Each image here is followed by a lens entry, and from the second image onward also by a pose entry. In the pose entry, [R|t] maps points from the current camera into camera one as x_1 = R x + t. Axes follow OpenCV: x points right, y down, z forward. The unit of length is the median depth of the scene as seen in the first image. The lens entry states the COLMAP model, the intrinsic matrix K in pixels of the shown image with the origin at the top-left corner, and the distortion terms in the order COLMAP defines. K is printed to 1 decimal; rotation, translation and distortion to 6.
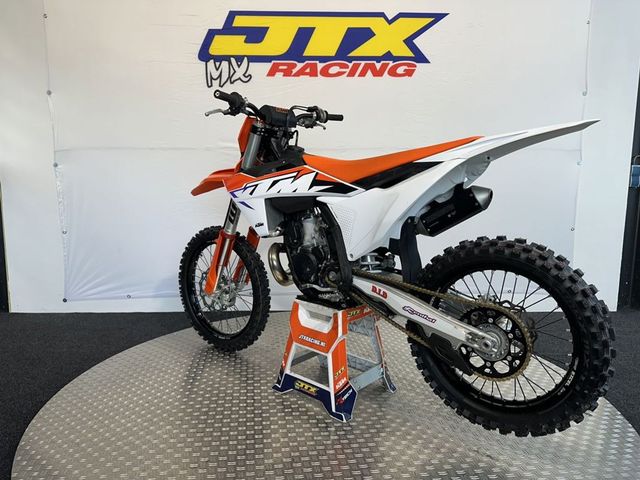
lens RADIAL K [[444.8, 0, 320.0], [0, 444.8, 240.0], [0, 0, 1]] dist [0.003478, -0.003130]
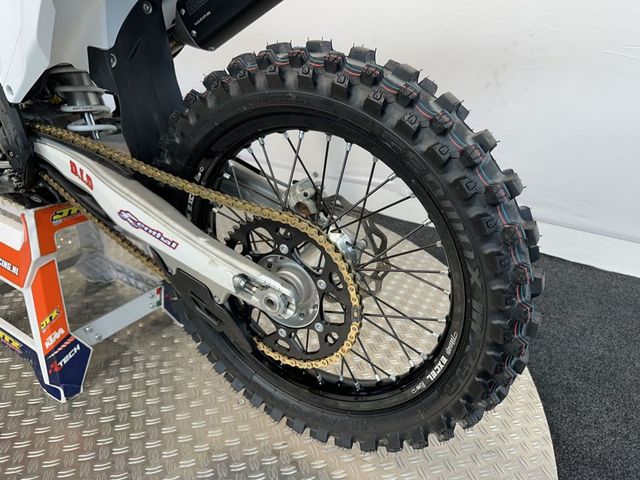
lens RADIAL K [[441.7, 0, 318.7], [0, 441.7, 242.3], [0, 0, 1]] dist [-0.000663, -0.001226]
pose [[0.986748, -0.030853, 0.159299, 0.170796], [-0.023831, 0.943553, 0.330362, 0.014967], [-0.160500, -0.329781, 0.930314, 0.291003]]
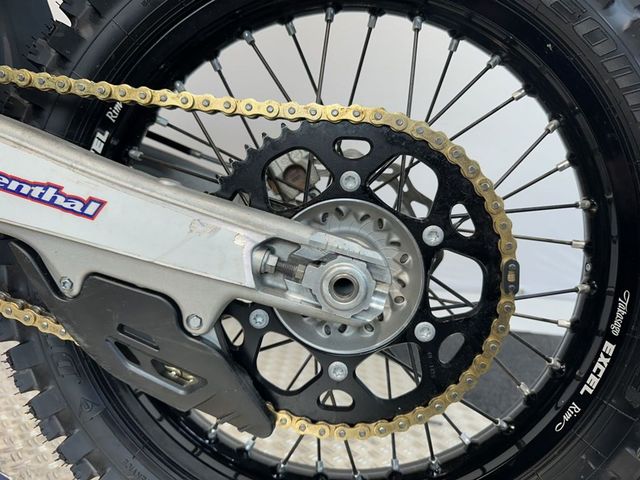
lens RADIAL K [[476.1, 0, 320.0], [0, 476.1, 240.0], [0, 0, 1]] dist [0.001253, -0.069053]
pose [[0.822395, -0.037475, 0.567681, 0.113213], [0.020435, 0.999130, 0.036352, 0.099143], [-0.568549, -0.018295, 0.822446, 0.396140]]
